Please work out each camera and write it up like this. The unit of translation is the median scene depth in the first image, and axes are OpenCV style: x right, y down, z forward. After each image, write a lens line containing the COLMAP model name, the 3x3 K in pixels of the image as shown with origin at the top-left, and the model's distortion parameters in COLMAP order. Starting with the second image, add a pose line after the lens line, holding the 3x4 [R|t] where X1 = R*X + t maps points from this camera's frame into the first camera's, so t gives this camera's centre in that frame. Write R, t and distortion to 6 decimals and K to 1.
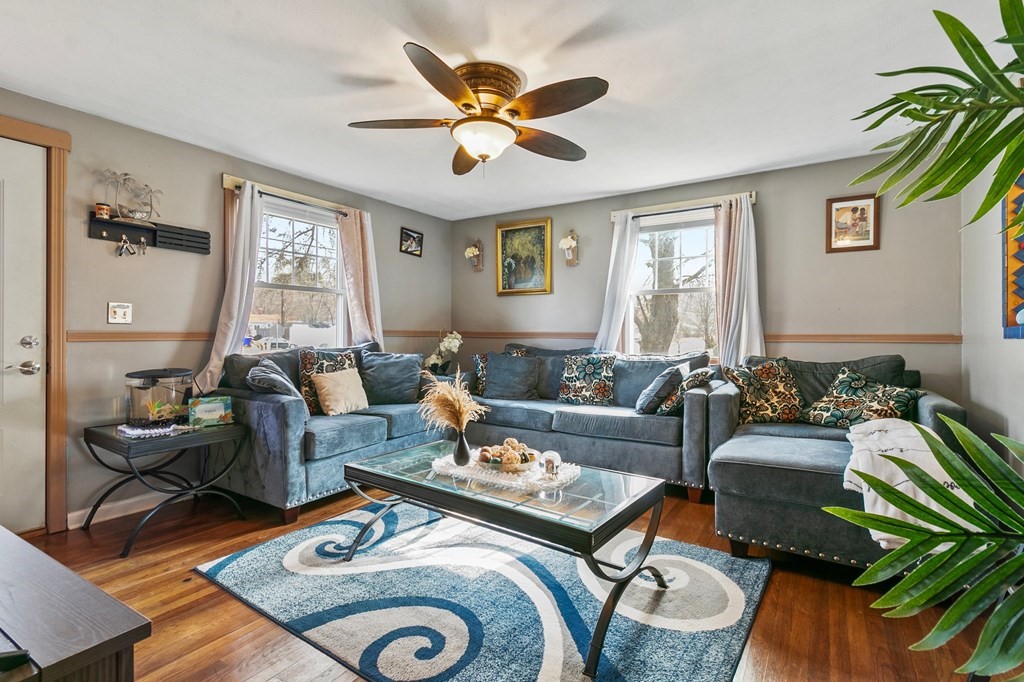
lens RADIAL K [[482.9, 0, 517.9], [0, 482.9, 333.4], [0, 0, 1]] dist [0.000673, 0.001001]
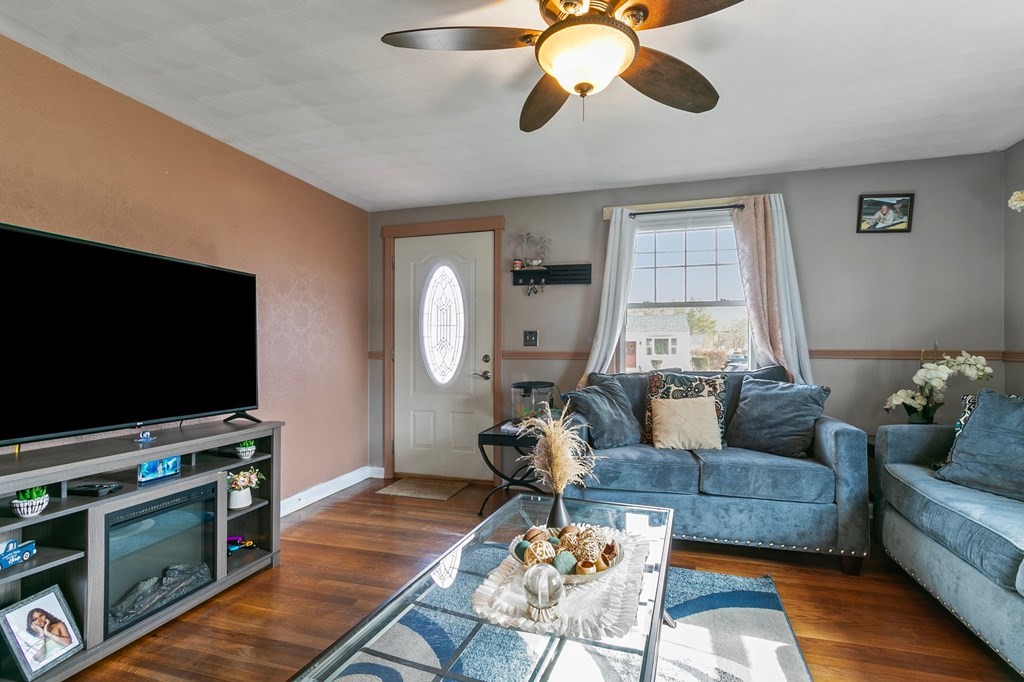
lens RADIAL K [[482.9, 0, 517.4], [0, 482.9, 346.9], [0, 0, 1]] dist [0.000673, 0.001001]
pose [[0.269864, -0.009036, -0.962856, 0.353427], [-0.002978, 0.999943, -0.010219, -0.002887], [0.962894, 0.005625, 0.269822, 0.469151]]
